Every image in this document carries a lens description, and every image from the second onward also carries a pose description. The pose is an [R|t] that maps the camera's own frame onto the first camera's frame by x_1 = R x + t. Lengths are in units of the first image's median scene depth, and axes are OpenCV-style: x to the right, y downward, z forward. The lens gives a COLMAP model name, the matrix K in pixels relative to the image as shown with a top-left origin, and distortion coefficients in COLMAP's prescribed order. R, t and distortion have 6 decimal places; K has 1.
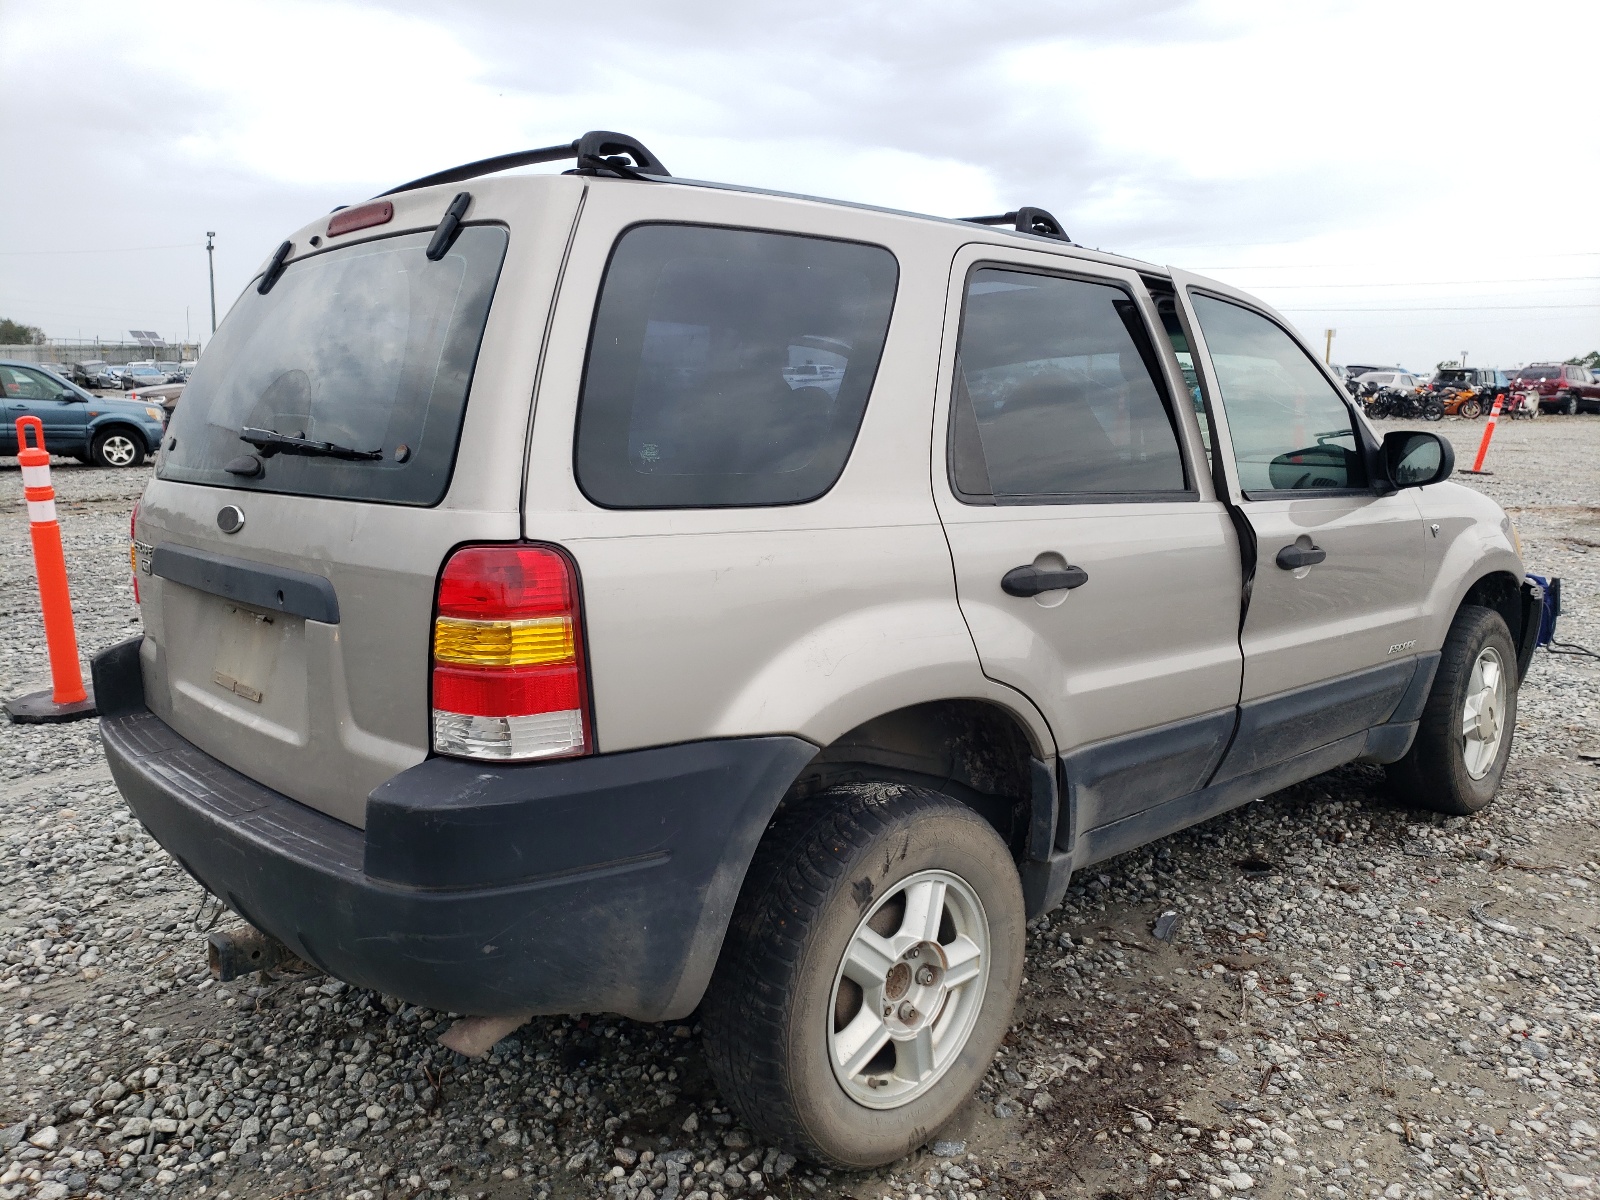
lens RADIAL K [[1236.5, 0, 772.9], [0, 1236.5, 602.6], [0, 0, 1]] dist [0.003056, 0.009803]
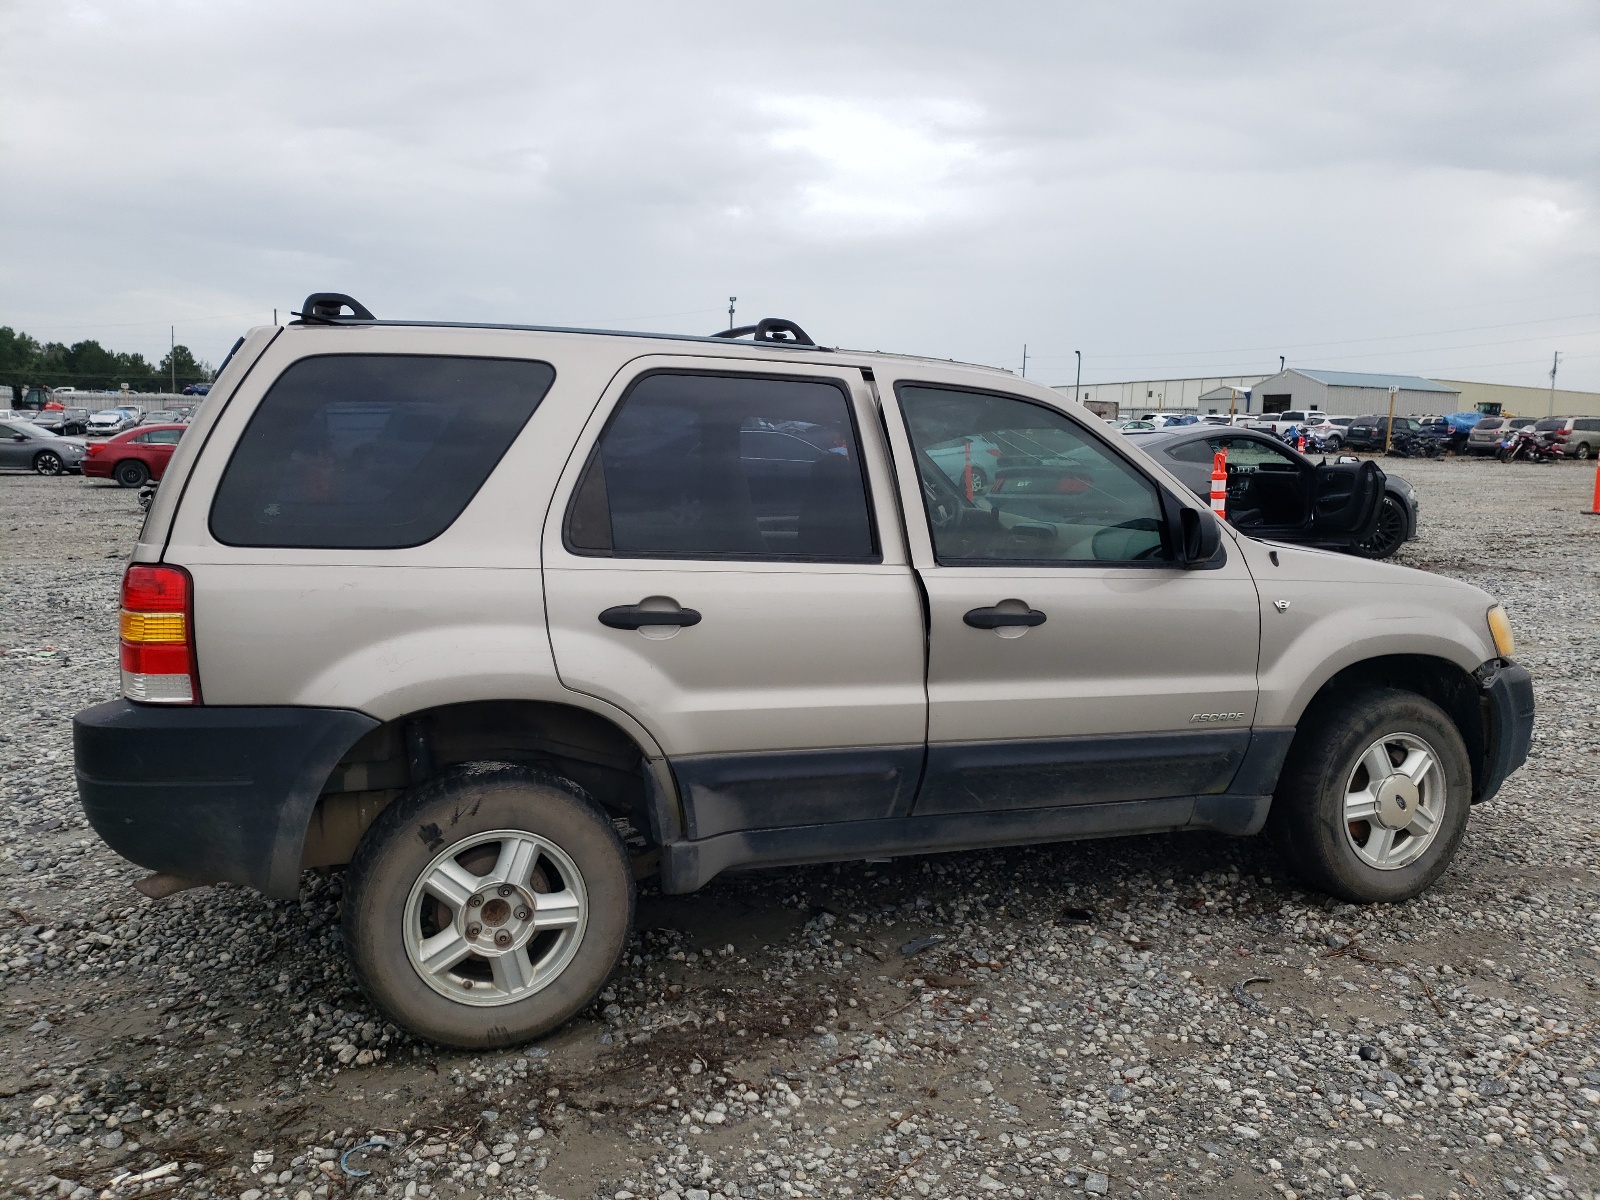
lens RADIAL K [[1236.5, 0, 772.9], [0, 1236.5, 602.6], [0, 0, 1]] dist [0.003056, 0.009803]
pose [[0.926791, 0.059276, -0.370870, 0.782361], [-0.071549, 0.997248, -0.019408, -0.017947], [0.368699, 0.044523, 0.928482, -0.121311]]
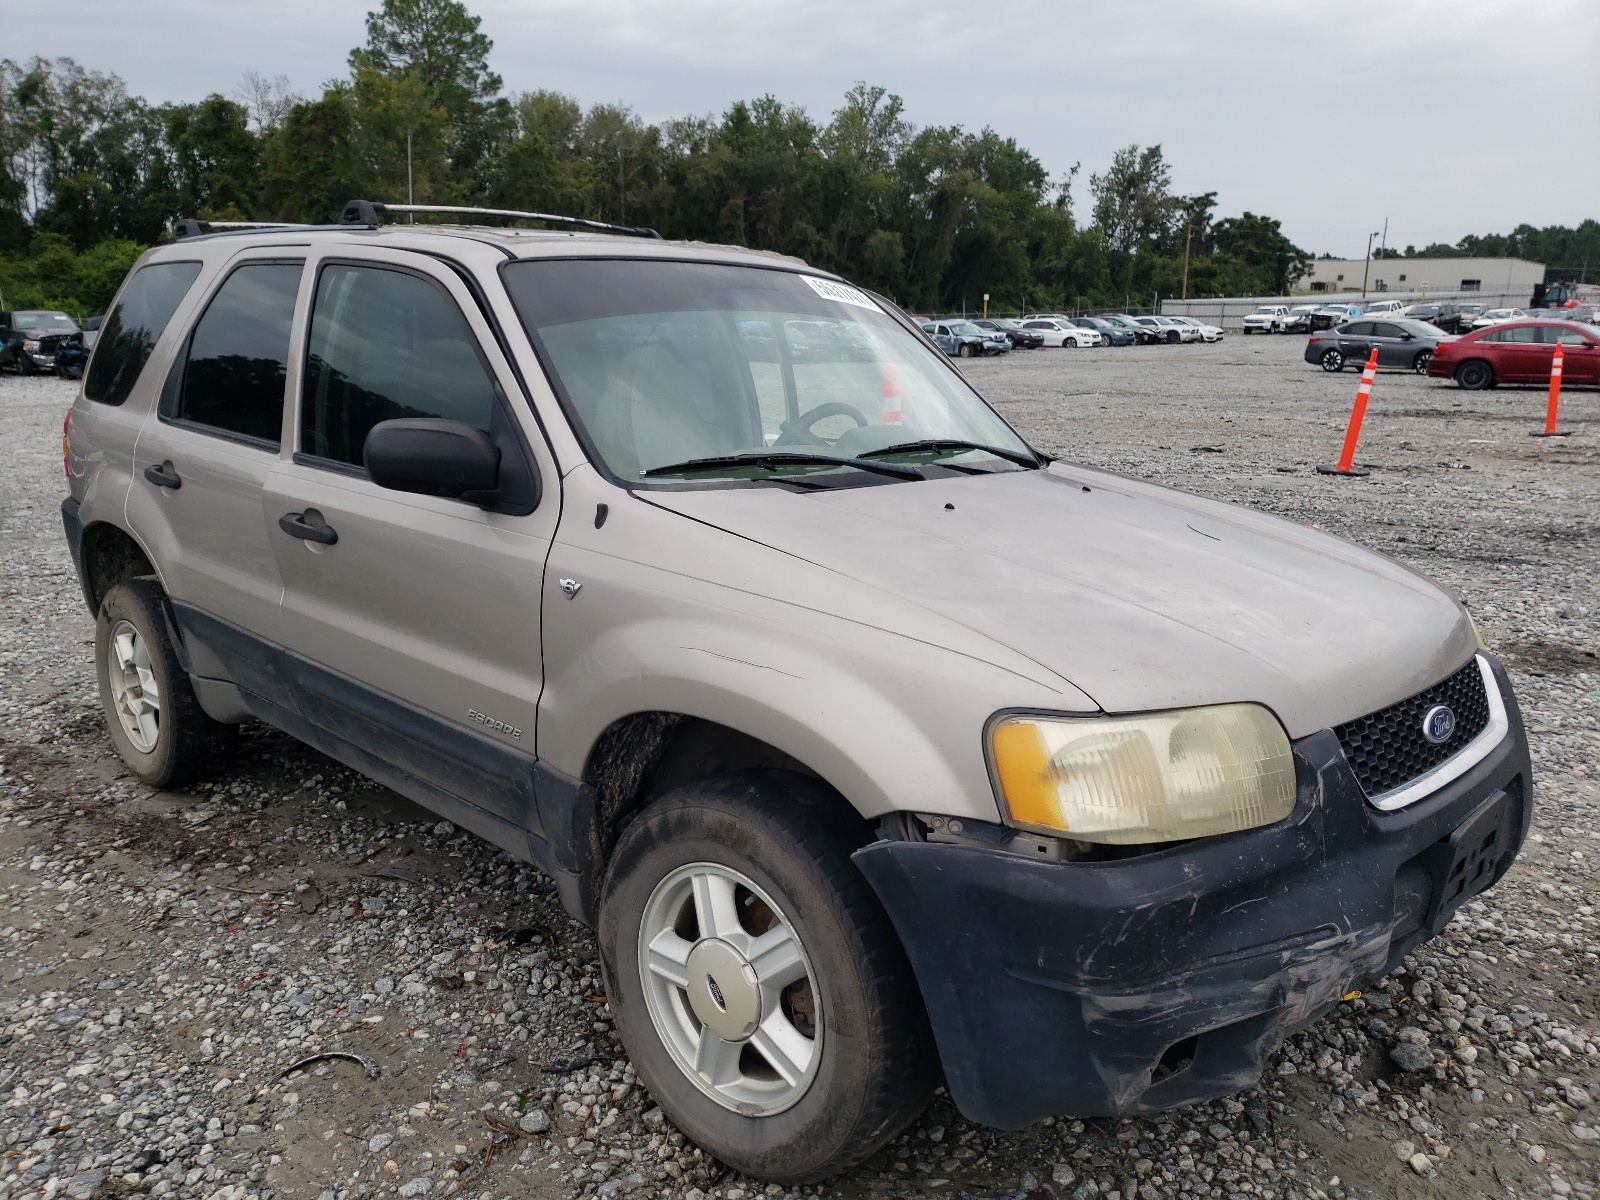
lens RADIAL K [[1236.5, 0, 772.9], [0, 1236.5, 602.6], [0, 0, 1]] dist [0.003056, 0.009803]
pose [[0.077310, 0.217621, -0.972967, 1.734202], [-0.166414, 0.965014, 0.202620, -0.294192], [0.983021, 0.146251, 0.110820, 1.548093]]
